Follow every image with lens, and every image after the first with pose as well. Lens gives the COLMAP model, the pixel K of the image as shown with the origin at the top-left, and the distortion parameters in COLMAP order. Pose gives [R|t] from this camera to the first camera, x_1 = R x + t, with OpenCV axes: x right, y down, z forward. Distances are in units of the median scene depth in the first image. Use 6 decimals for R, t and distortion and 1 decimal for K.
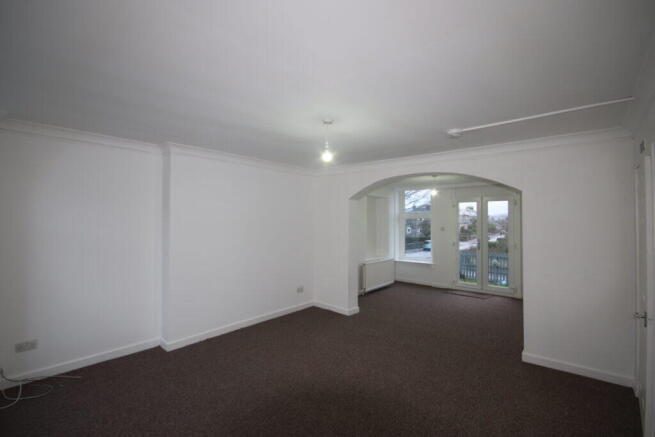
lens RADIAL K [[305.5, 0, 327.0], [0, 305.5, 219.0], [0, 0, 1]] dist [-0.001462, 0.000021]
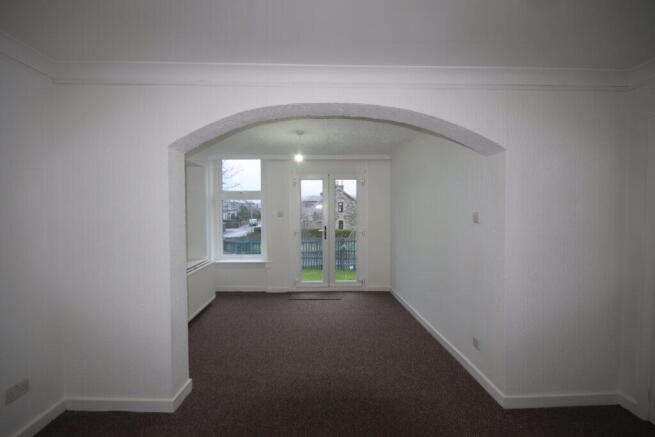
lens RADIAL K [[305.5, 0, 326.2], [0, 305.5, 217.8], [0, 0, 1]] dist [-0.001462, 0.000021]
pose [[0.755085, -0.026019, 0.655111, -0.031827], [0.001492, 0.999278, 0.037969, 0.012612], [-0.655626, -0.027693, 0.754578, 0.374273]]
